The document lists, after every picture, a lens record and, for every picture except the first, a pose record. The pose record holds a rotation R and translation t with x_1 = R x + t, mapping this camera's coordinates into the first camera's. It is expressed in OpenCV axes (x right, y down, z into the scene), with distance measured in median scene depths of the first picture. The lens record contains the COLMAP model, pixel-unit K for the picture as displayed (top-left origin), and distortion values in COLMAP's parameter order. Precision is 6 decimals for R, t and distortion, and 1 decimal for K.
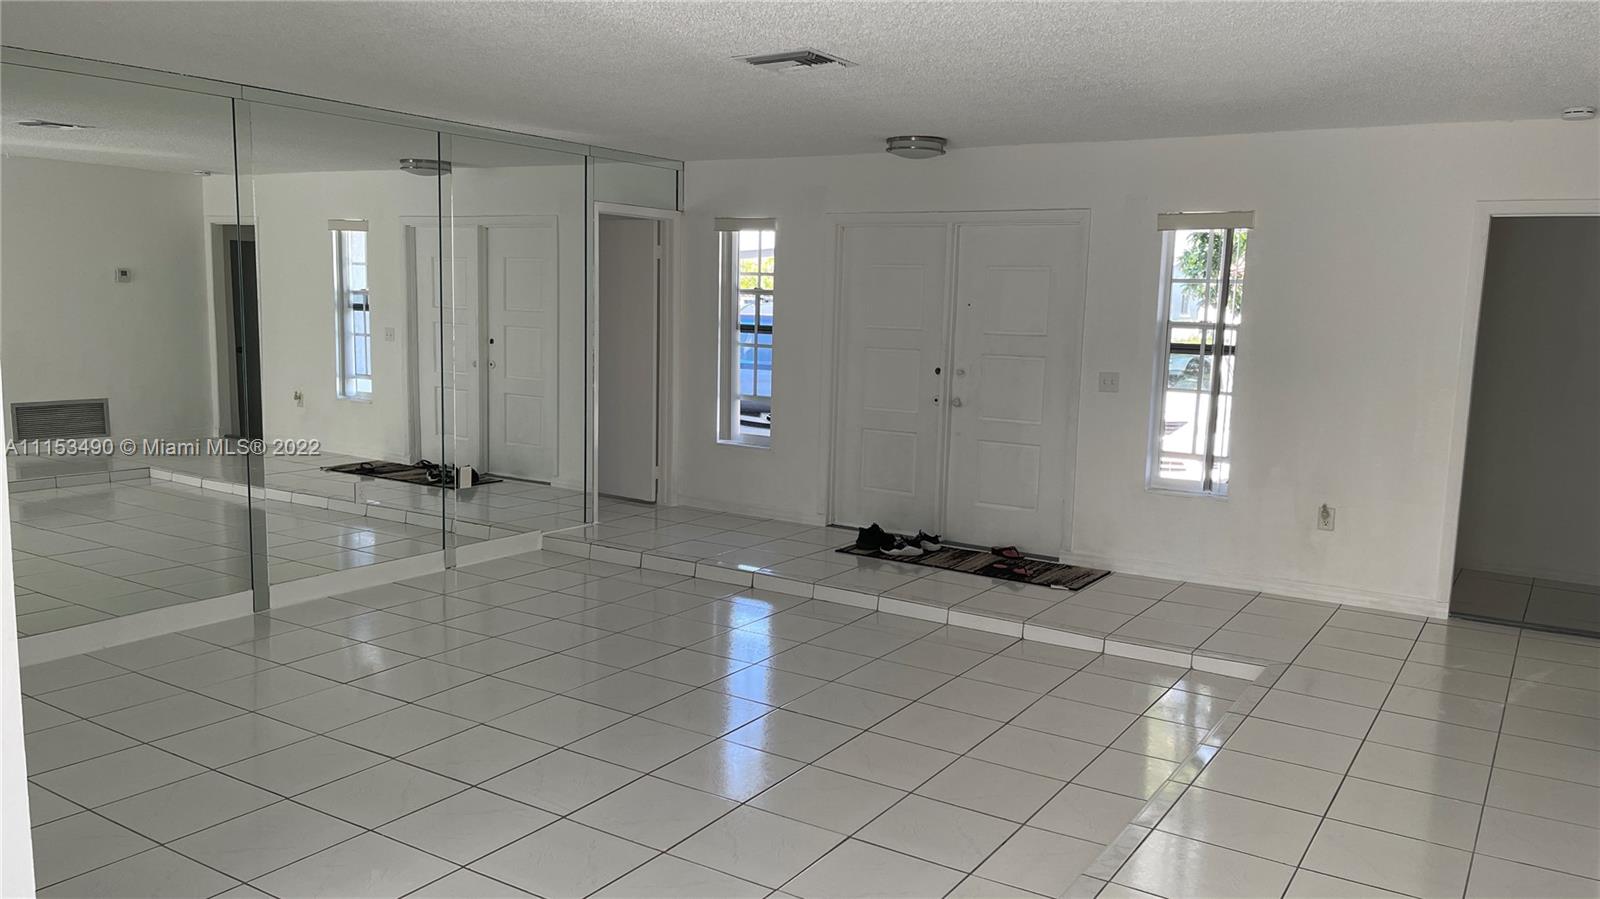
lens RADIAL K [[1201.2, 0, 801.0], [0, 1201.2, 458.5], [0, 0, 1]] dist [0.059385, -0.078125]
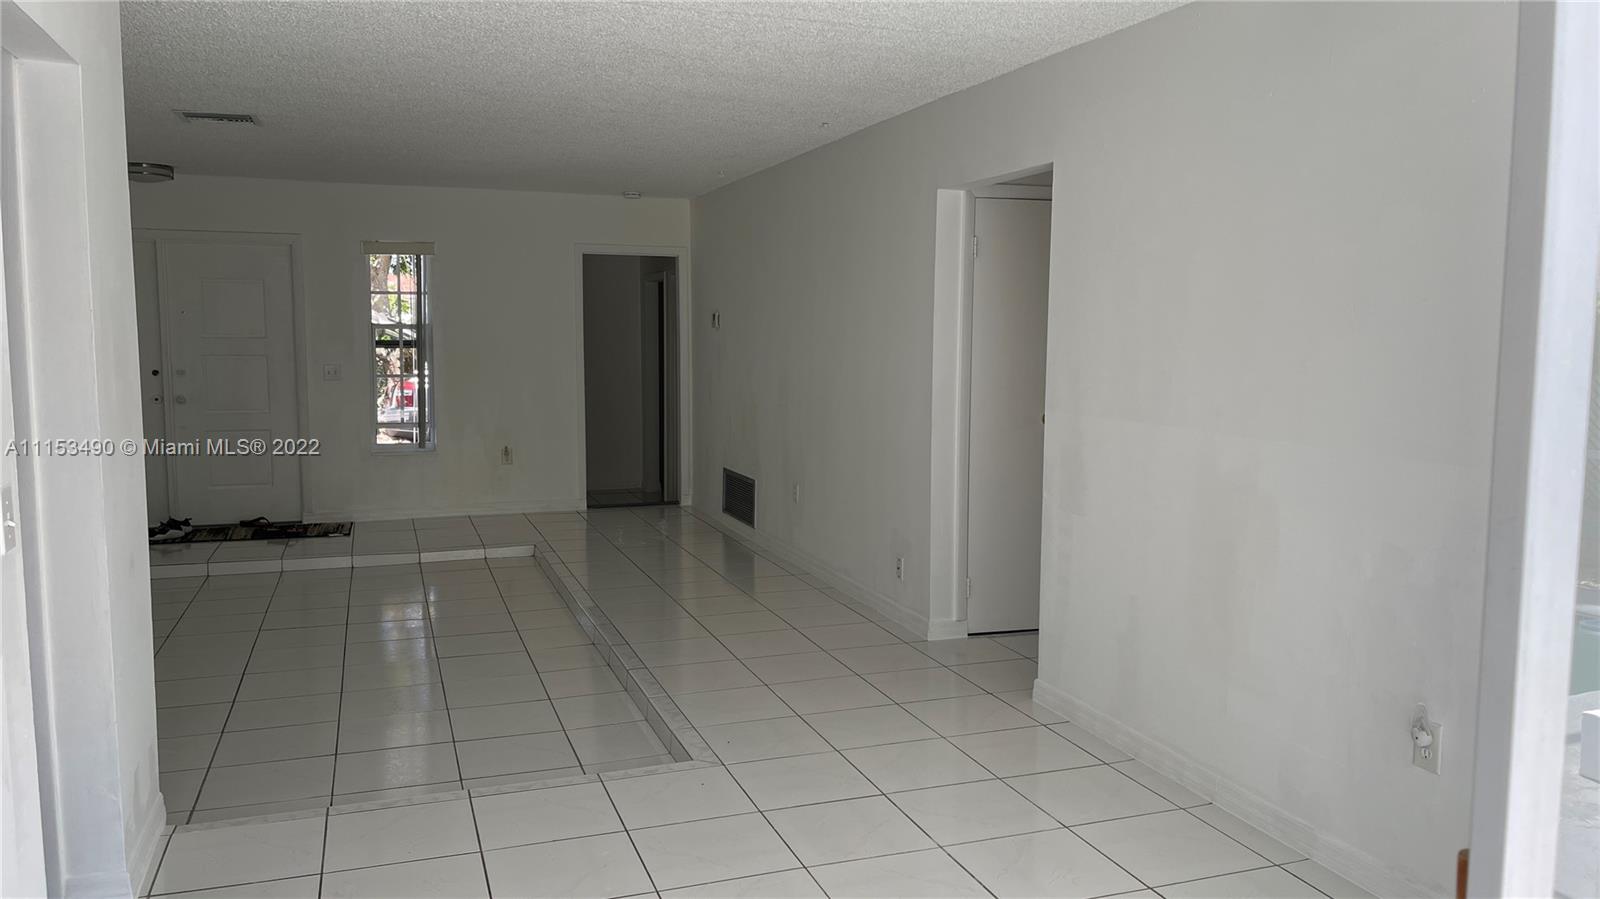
lens RADIAL K [[1201.2, 0, 802.7], [0, 1201.2, 446.5], [0, 0, 1]] dist [0.059385, -0.078125]
pose [[0.618605, -0.099737, 0.779346, -0.436752], [0.113454, 0.992854, 0.037006, 0.022324], [-0.777468, 0.065528, 0.625500, -0.166227]]
